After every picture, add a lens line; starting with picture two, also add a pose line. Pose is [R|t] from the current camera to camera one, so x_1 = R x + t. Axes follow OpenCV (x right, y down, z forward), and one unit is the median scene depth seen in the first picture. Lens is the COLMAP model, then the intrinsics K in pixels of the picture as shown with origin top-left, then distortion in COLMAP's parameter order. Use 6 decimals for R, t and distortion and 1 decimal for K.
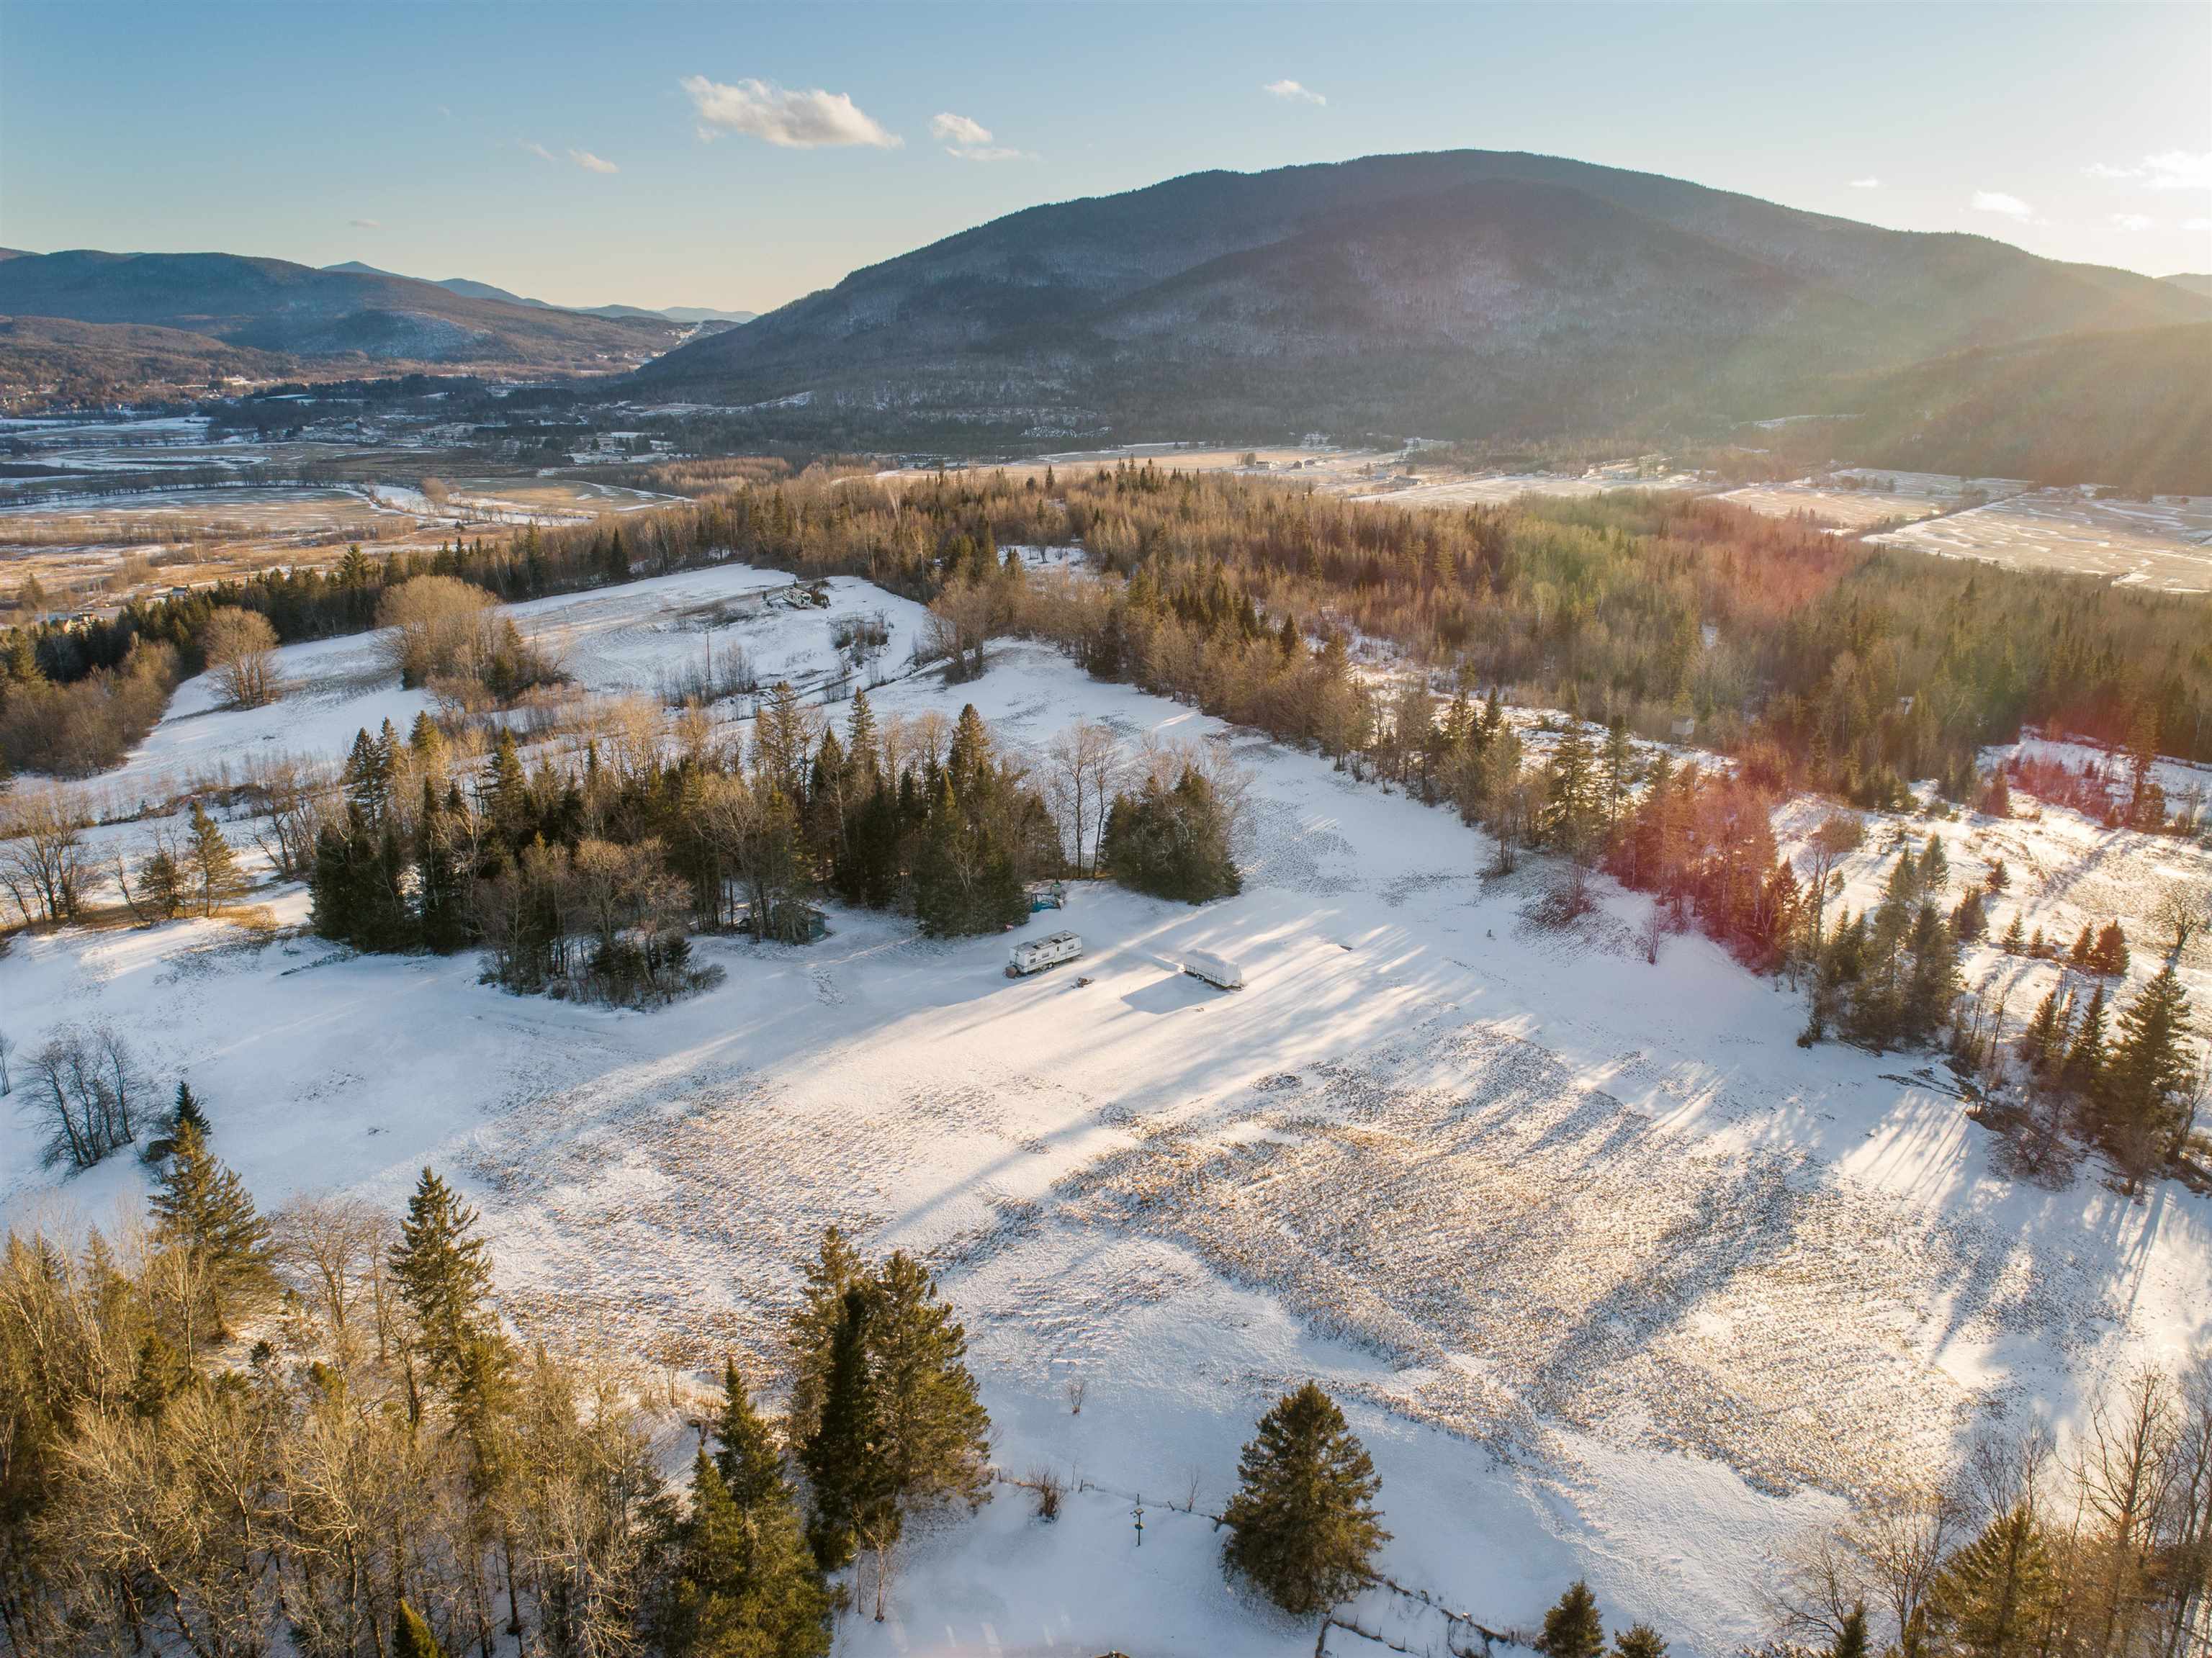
lens RADIAL K [[1659.8, 0, 1106.2], [0, 1659.8, 846.9], [0, 0, 1]] dist [-0.028721, 0.011157]
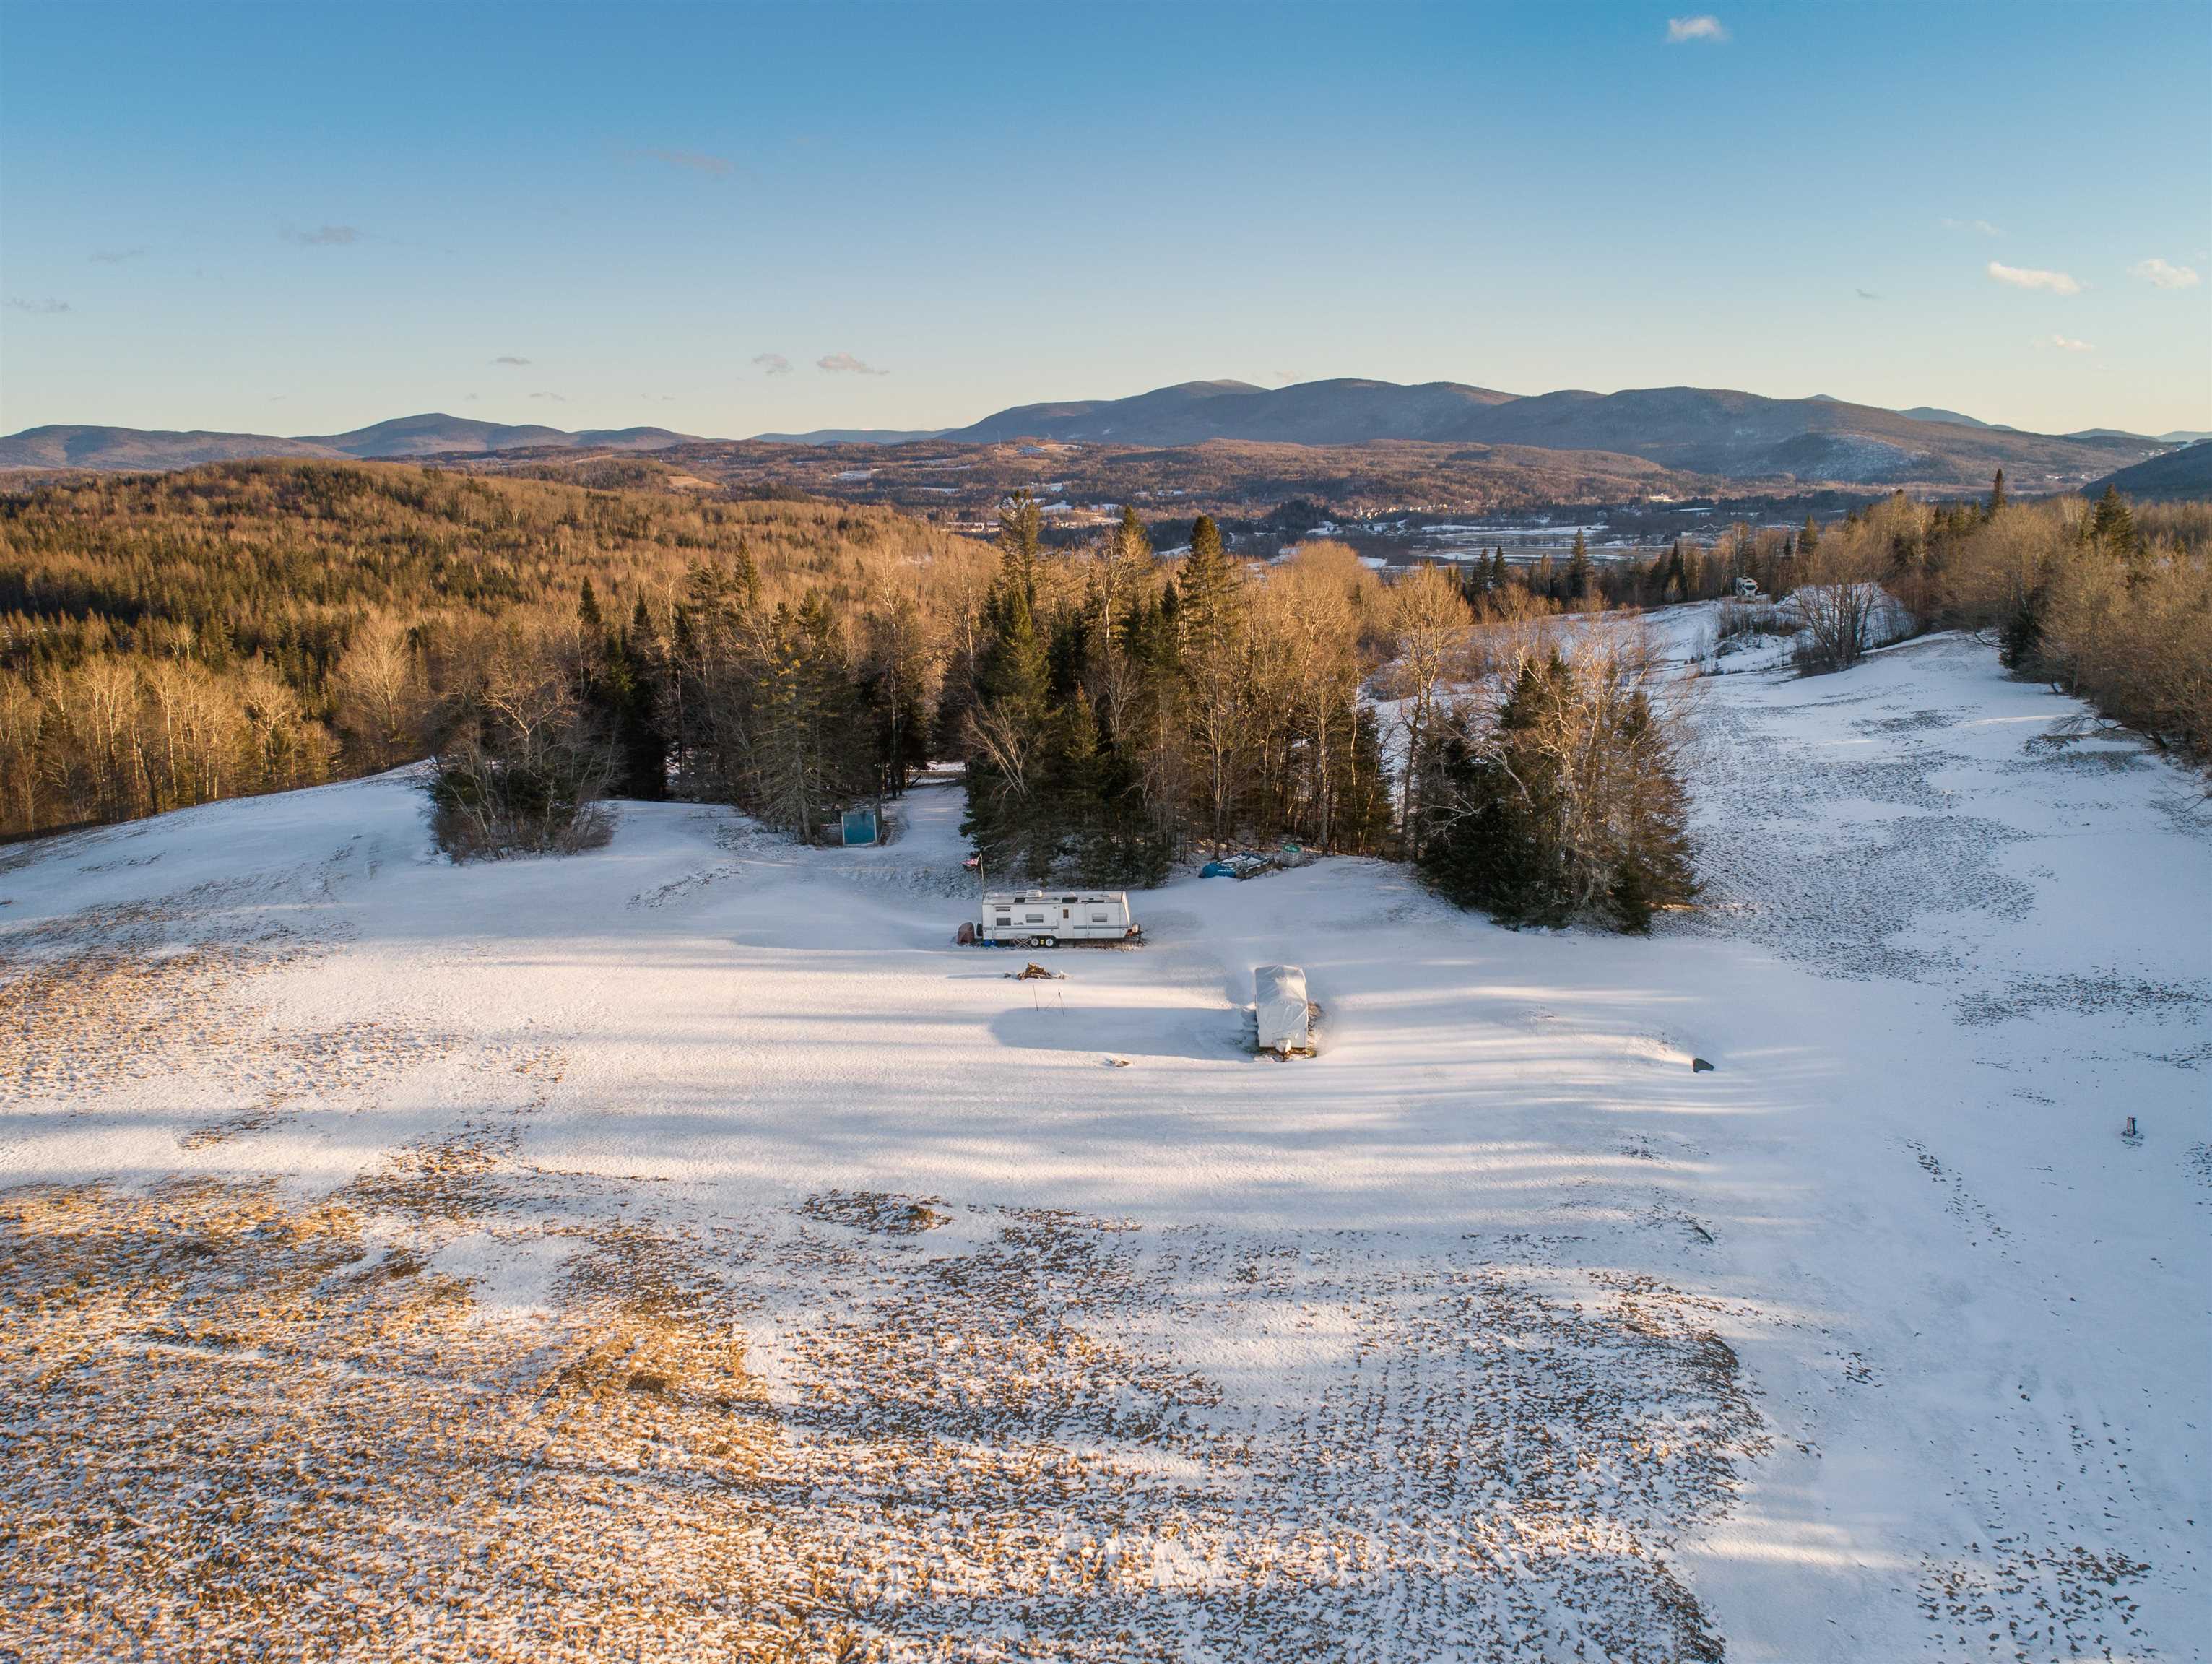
lens RADIAL K [[1680.1, 0, 1107.9], [0, 1680.1, 842.8], [0, 0, 1]] dist [-0.029783, 0.013479]
pose [[0.694899, 0.135107, -0.706302, 0.324341], [-0.191133, 0.981564, -0.000287, 0.033658], [0.693241, 0.135197, 0.707911, 0.571888]]
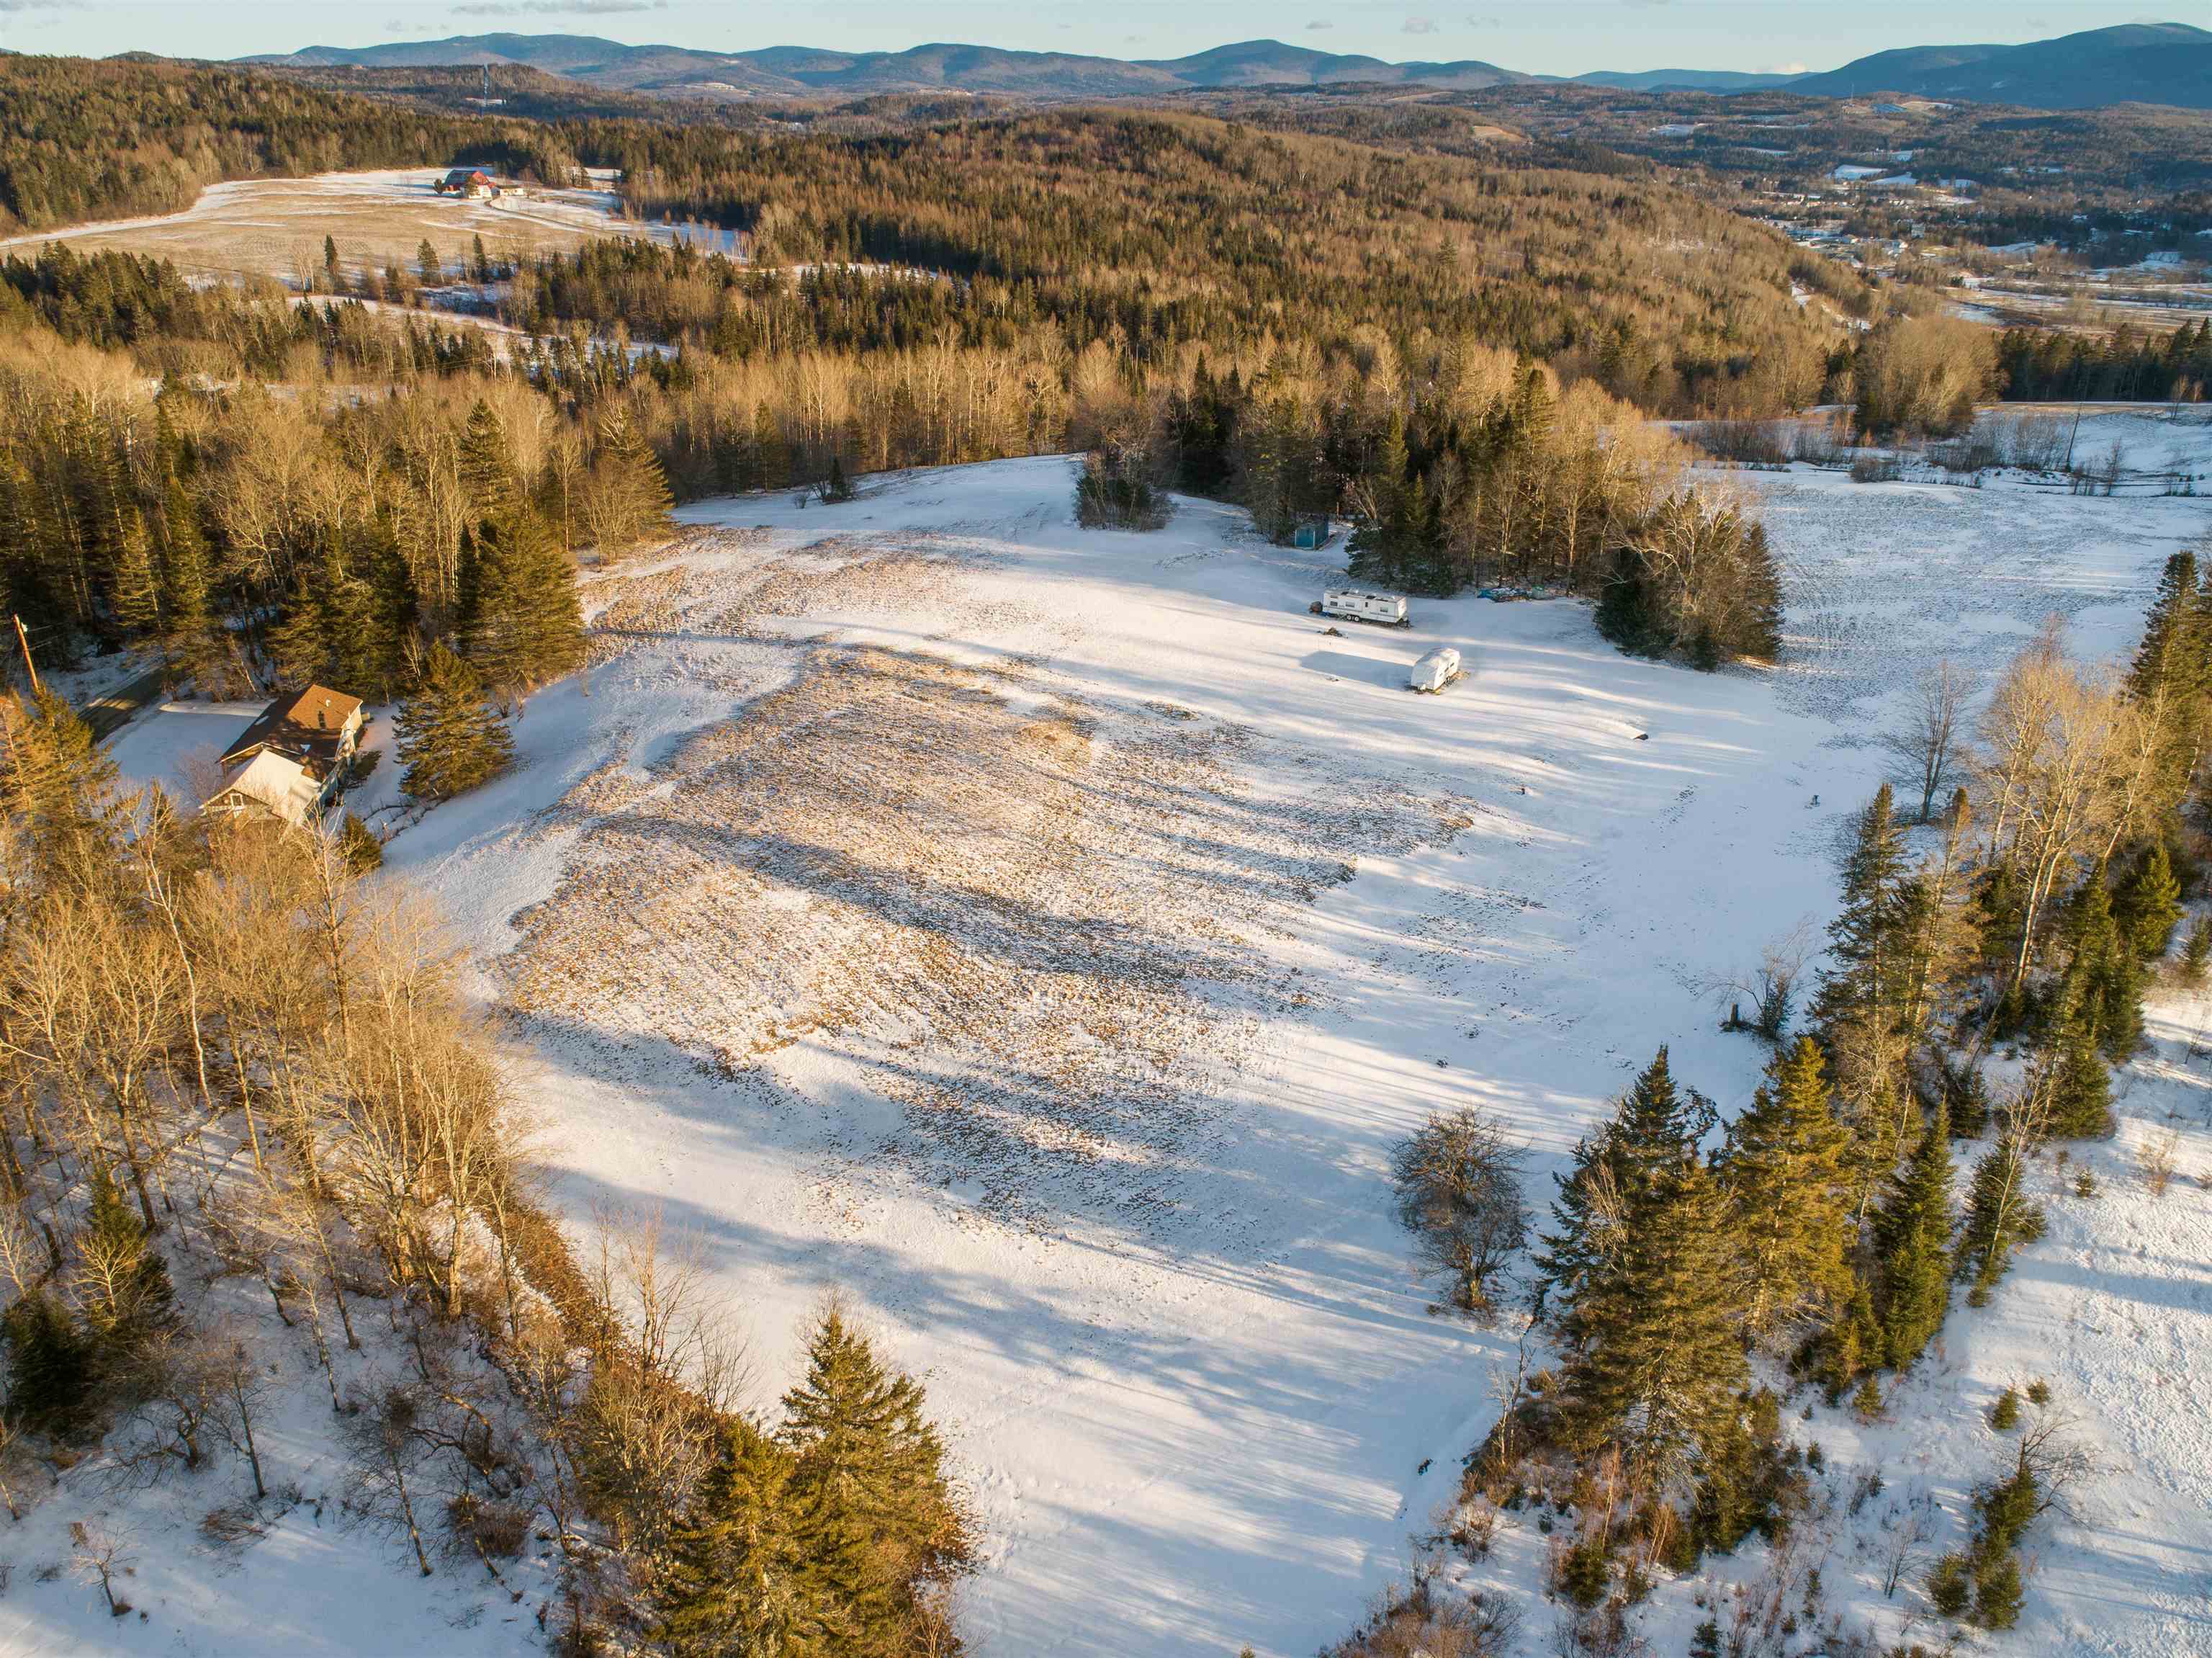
lens RADIAL K [[1671.1, 0, 1108.8], [0, 1671.1, 836.8], [0, 0, 1]] dist [-0.029265, 0.012280]
pose [[0.306472, 0.377673, -0.873749, 0.746211], [-0.296511, 0.910127, 0.289395, -0.046730], [0.904520, 0.170385, 0.390913, 0.466219]]
